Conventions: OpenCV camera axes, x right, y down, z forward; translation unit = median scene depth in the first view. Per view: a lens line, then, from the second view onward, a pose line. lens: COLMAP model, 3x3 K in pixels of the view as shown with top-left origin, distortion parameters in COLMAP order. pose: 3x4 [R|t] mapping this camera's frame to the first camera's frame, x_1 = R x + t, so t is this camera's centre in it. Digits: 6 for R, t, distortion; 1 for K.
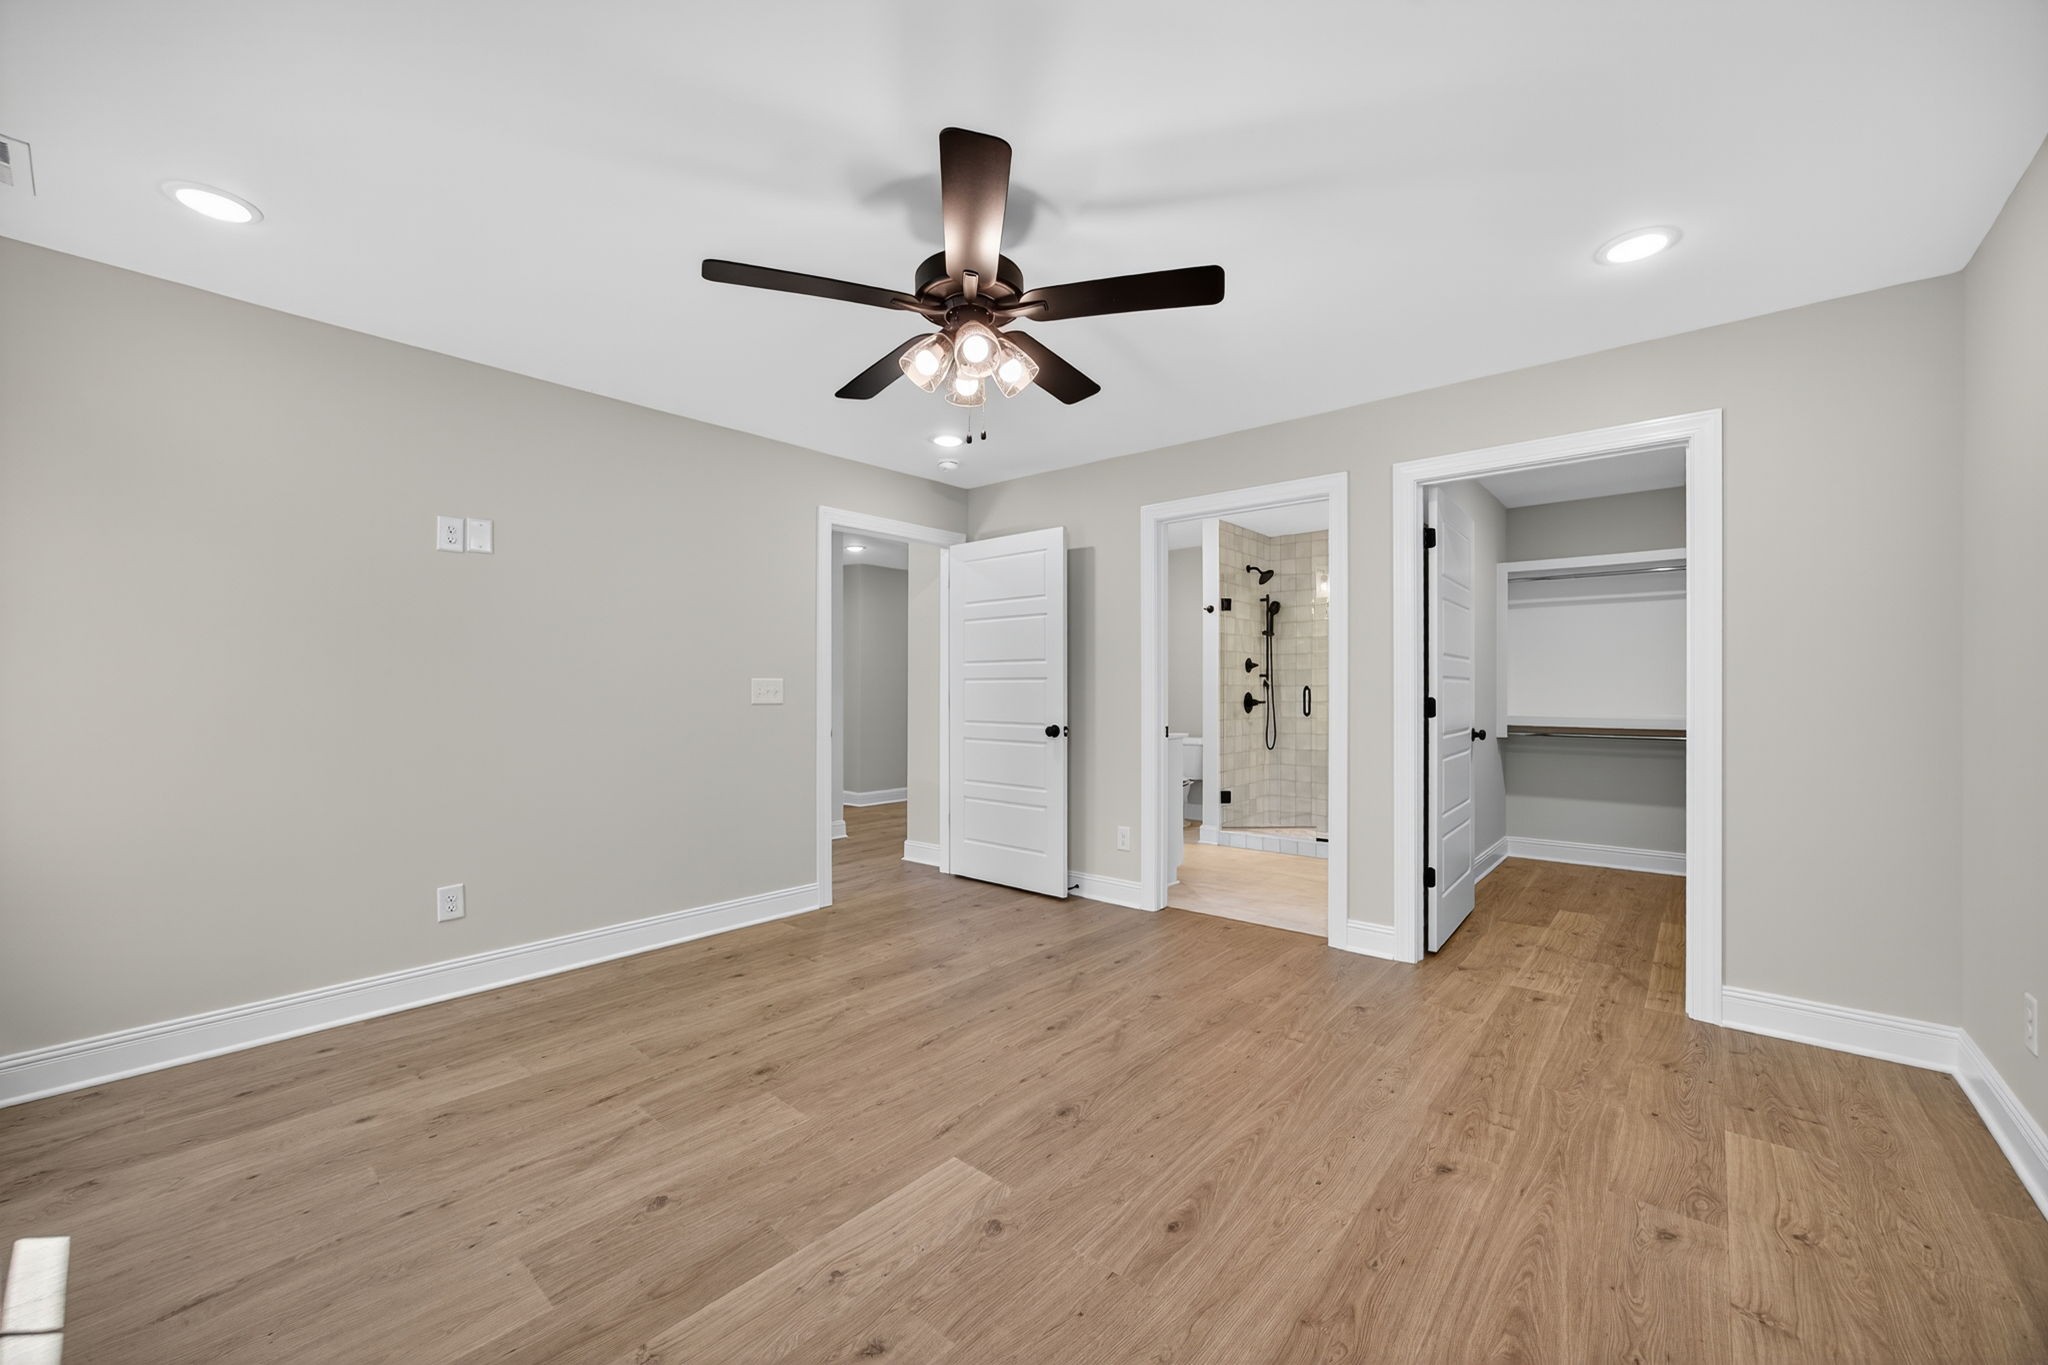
lens RADIAL K [[798.6, 0, 1034.9], [0, 798.6, 691.3], [0, 0, 1]] dist [-0.031016, 0.010798]
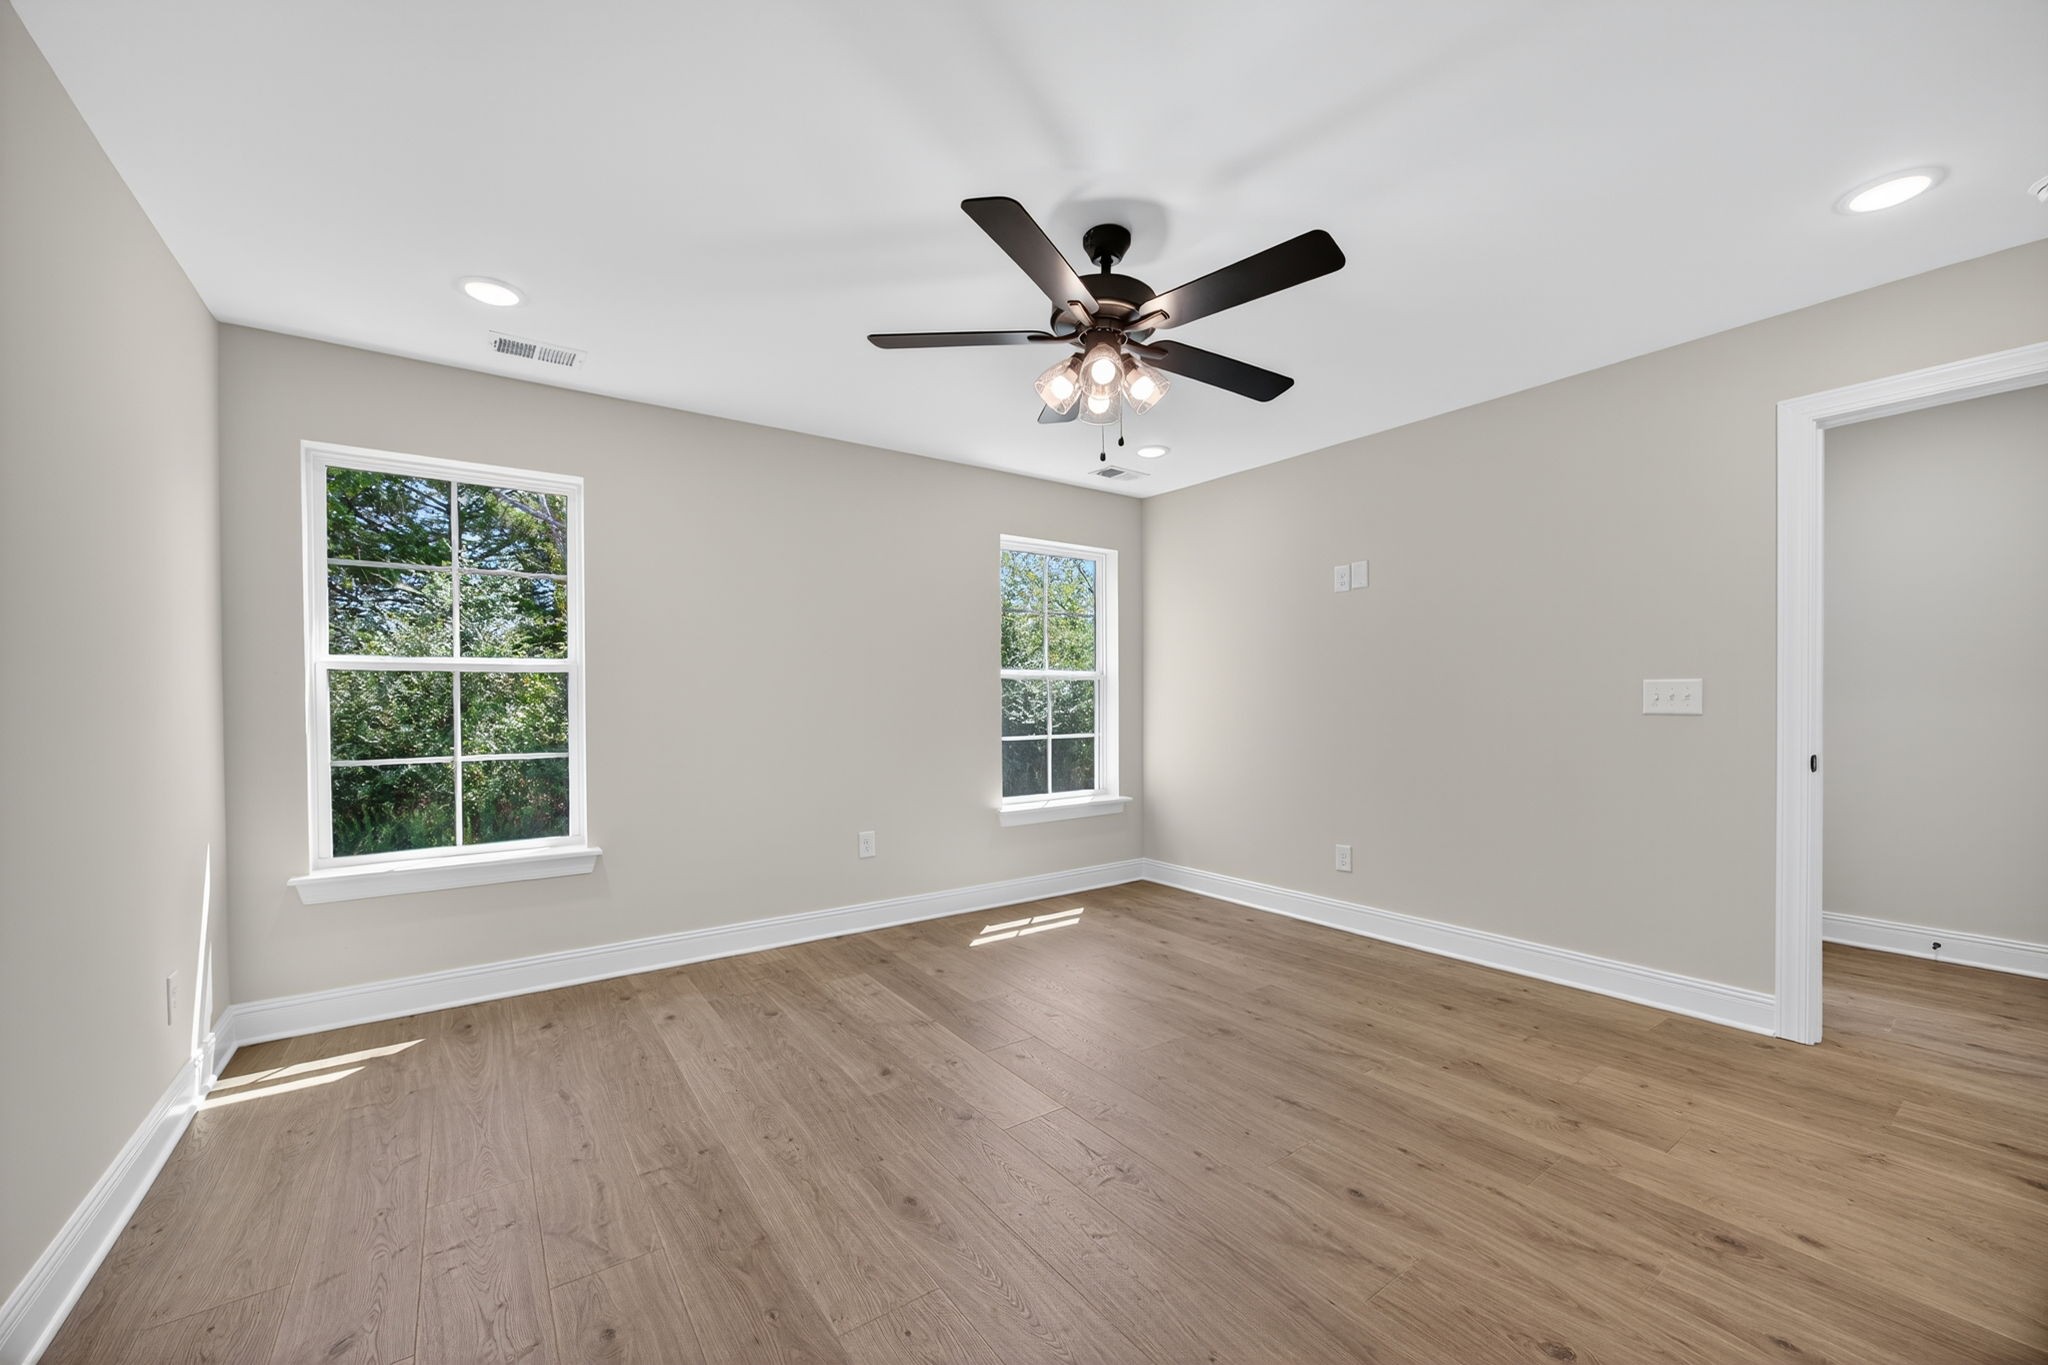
lens RADIAL K [[798.6, 0, 1034.9], [0, 798.6, 691.3], [0, 0, 1]] dist [-0.031016, 0.010798]
pose [[-0.235415, -0.007272, -0.971868, 0.761216], [0.006675, 0.999936, -0.009099, -0.001936], [0.971872, -0.008629, -0.235351, 0.914880]]
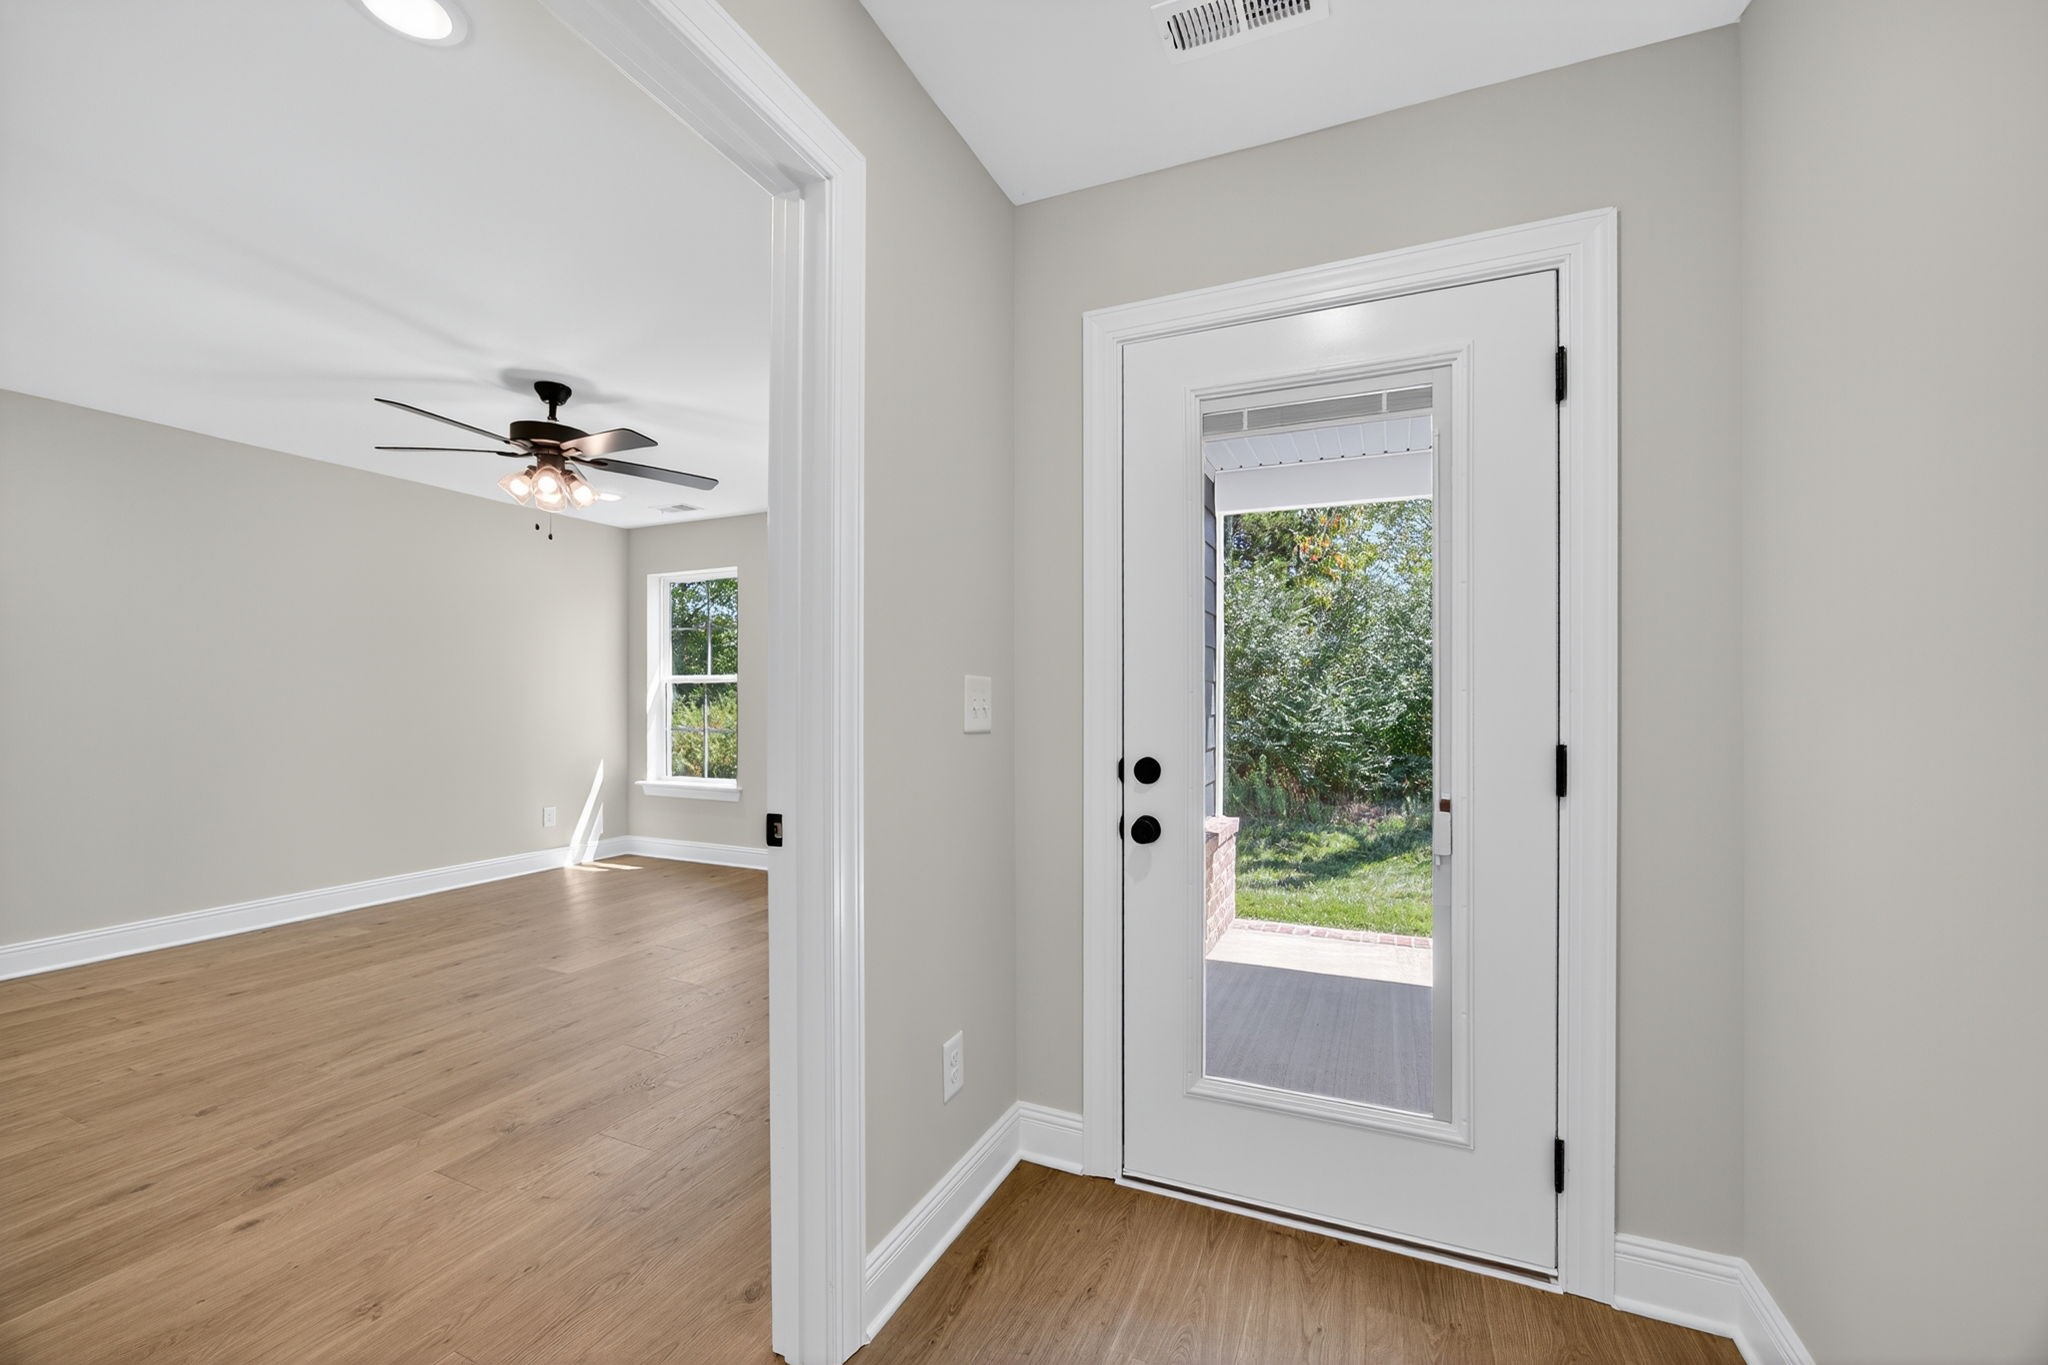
lens RADIAL K [[799.8, 0, 1047.3], [0, 799.8, 700.3], [0, 0, 1]] dist [-0.031579, 0.009934]
pose [[-0.954182, -0.000002, -0.299225, -0.430201], [-0.000244, 1.000000, 0.000770, -0.001459], [0.299225, 0.000808, -0.954182, 2.178735]]
